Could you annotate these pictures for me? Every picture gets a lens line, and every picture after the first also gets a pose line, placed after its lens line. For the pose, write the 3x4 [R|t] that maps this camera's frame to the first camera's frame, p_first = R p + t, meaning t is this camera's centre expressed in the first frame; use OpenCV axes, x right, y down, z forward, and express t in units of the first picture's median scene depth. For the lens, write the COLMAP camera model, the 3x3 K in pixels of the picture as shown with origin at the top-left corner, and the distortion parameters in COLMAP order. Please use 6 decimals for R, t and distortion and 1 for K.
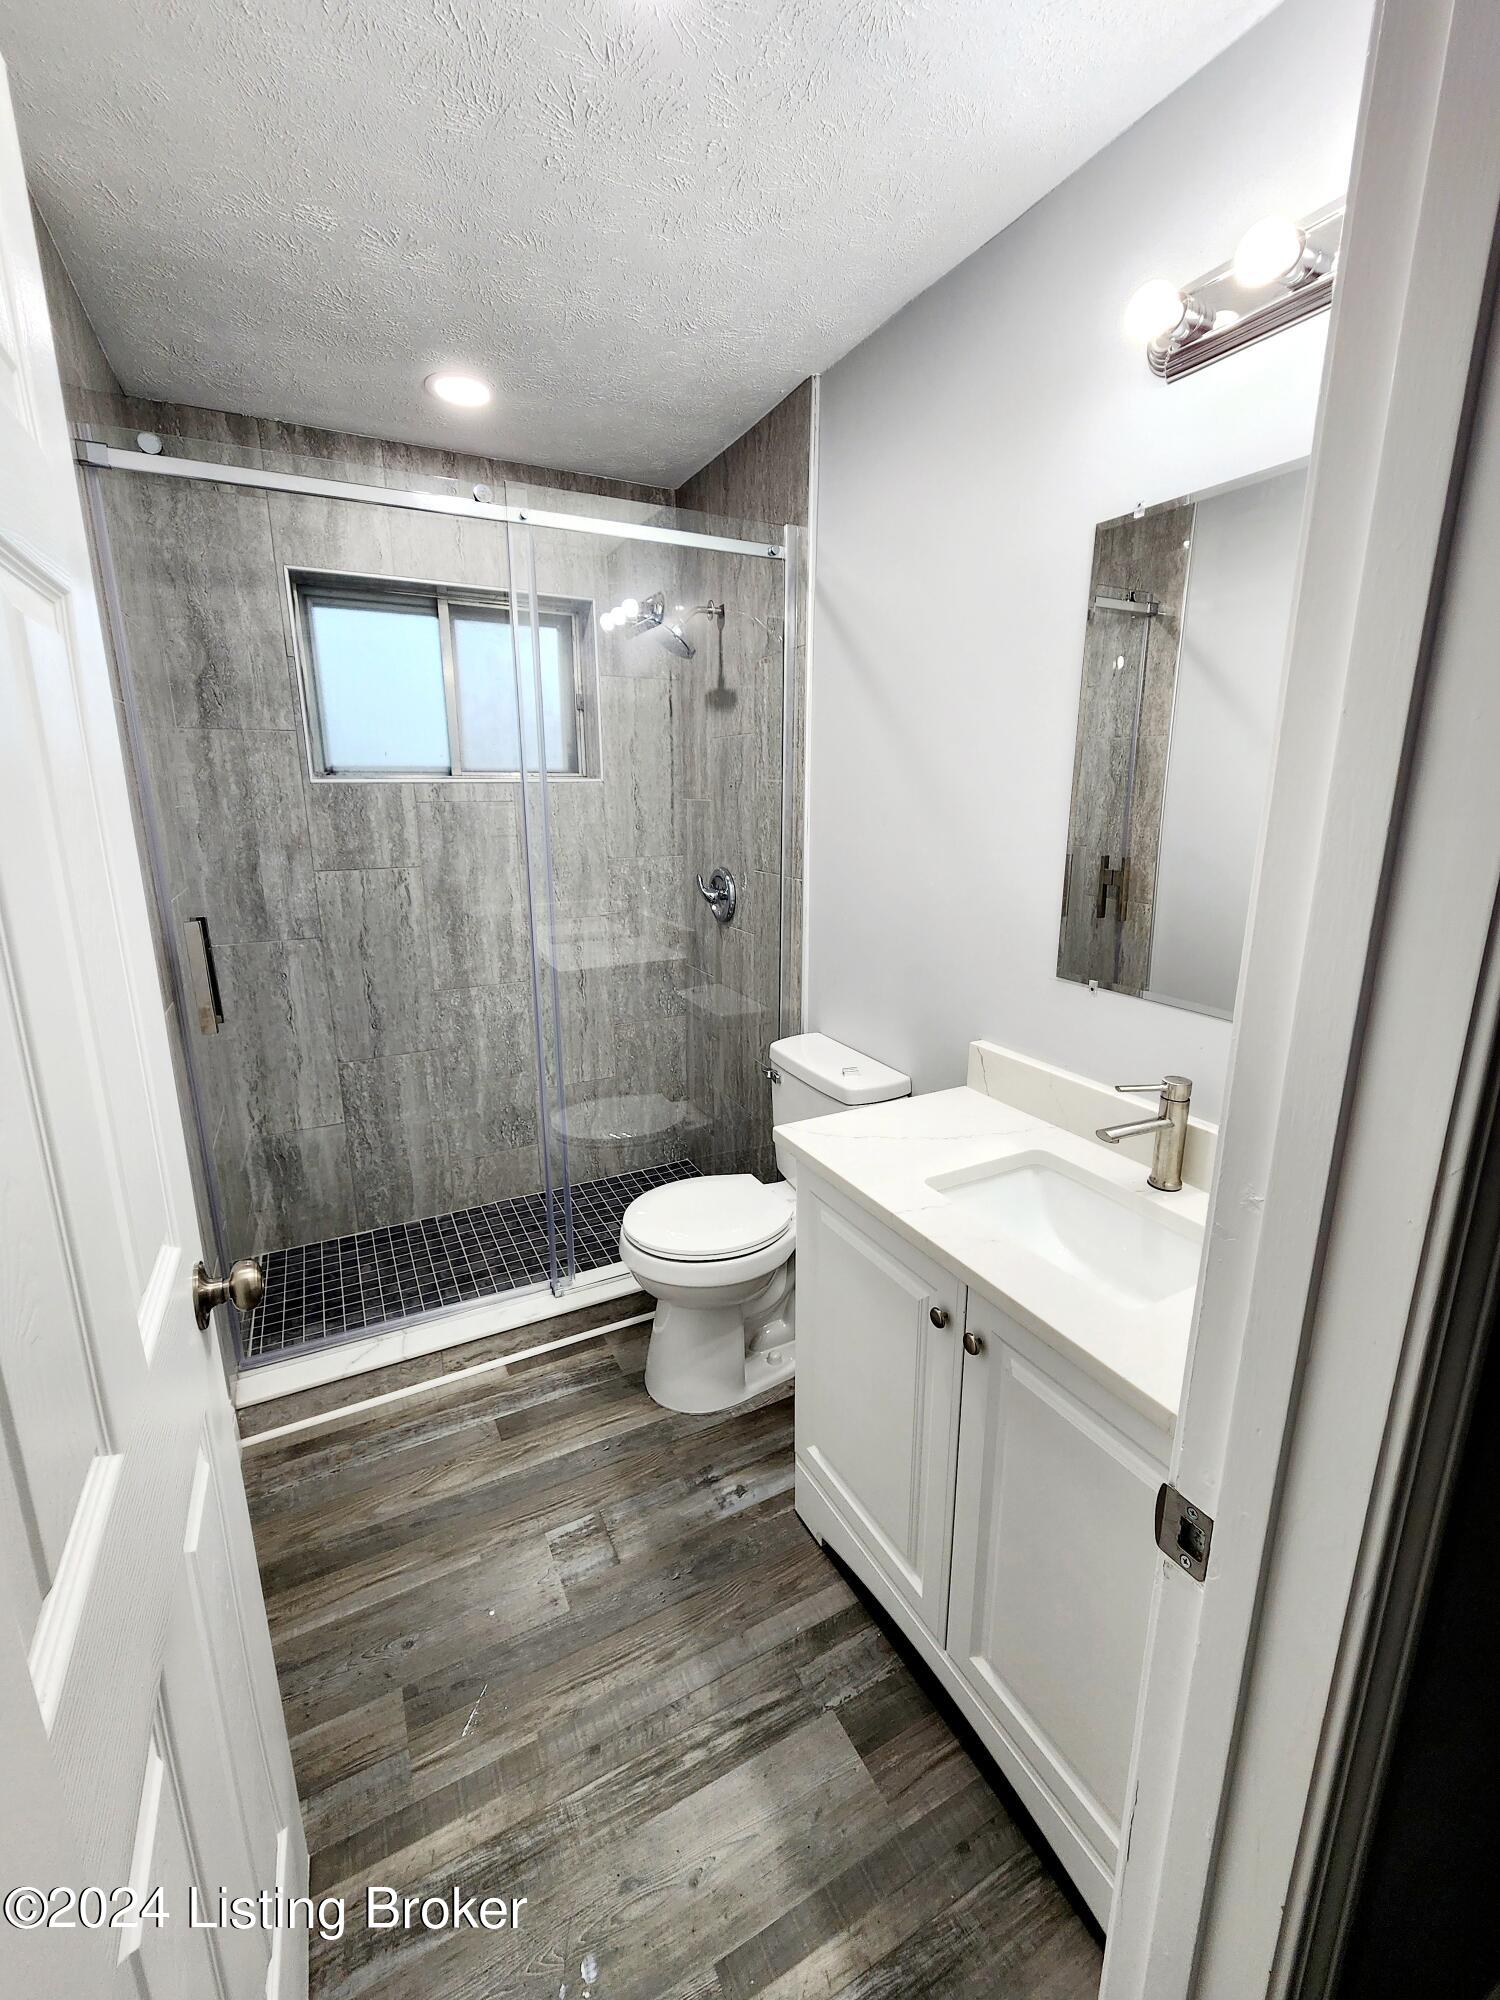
lens RADIAL K [[822.9, 0, 748.6], [0, 822.9, 993.7], [0, 0, 1]] dist [-0.001289, 0.000300]
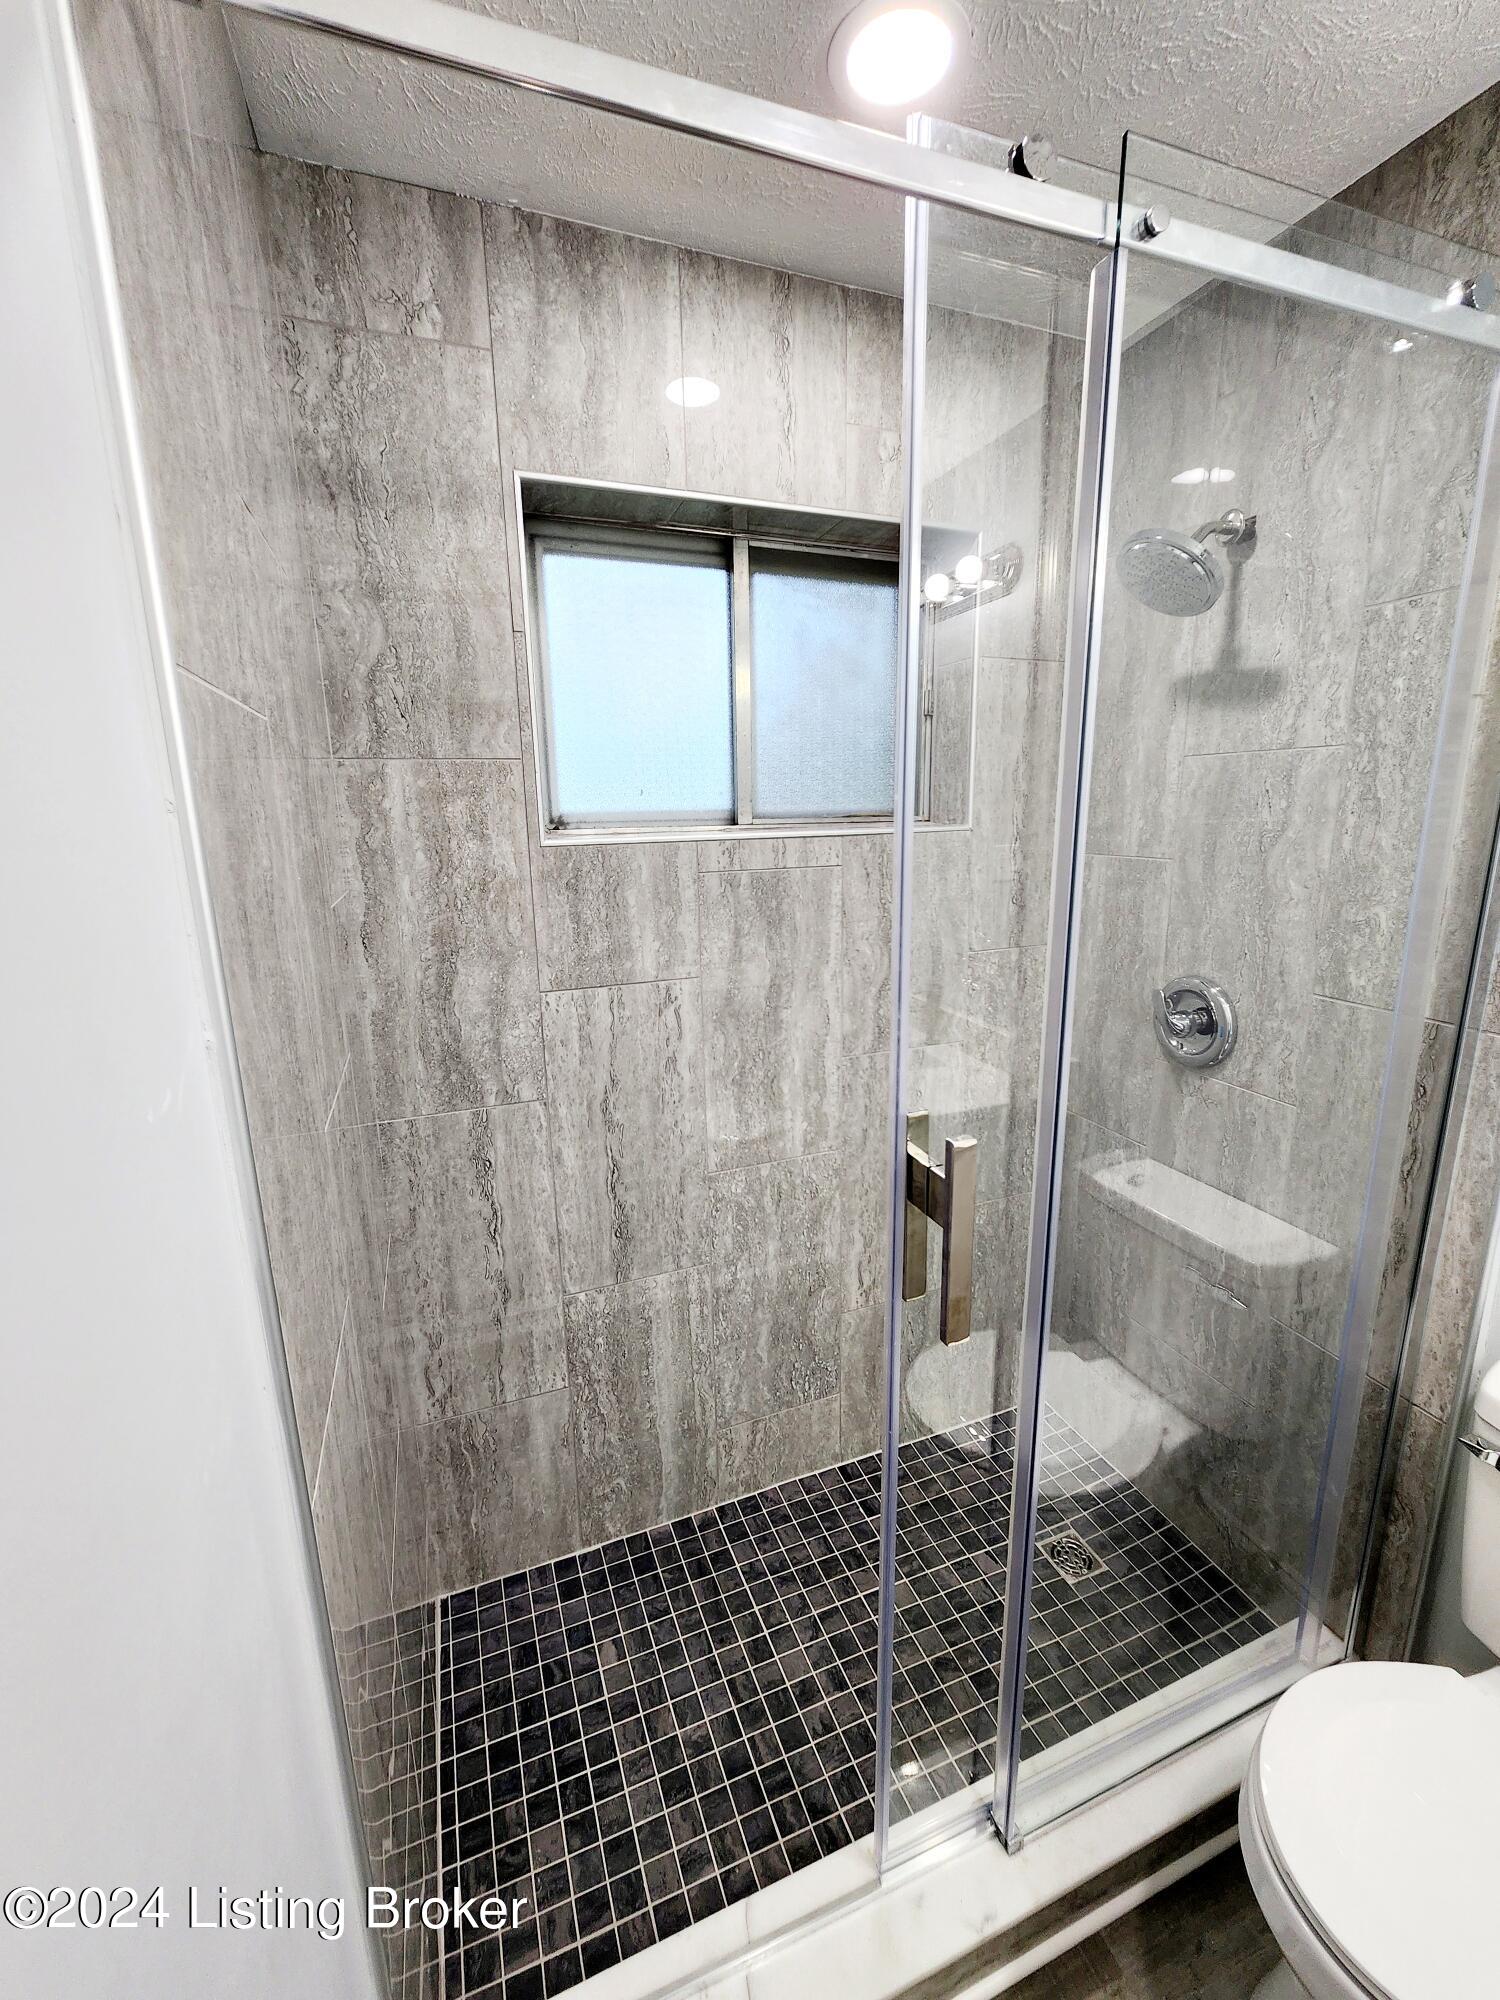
lens RADIAL K [[822.9, 0, 749.6], [0, 822.9, 996.7], [0, 0, 1]] dist [-0.001289, 0.000300]
pose [[0.993961, 0.010227, -0.109256, -0.305237], [-0.011884, 0.999824, -0.014524, -0.135941], [0.109088, 0.015735, 0.993908, 0.414137]]
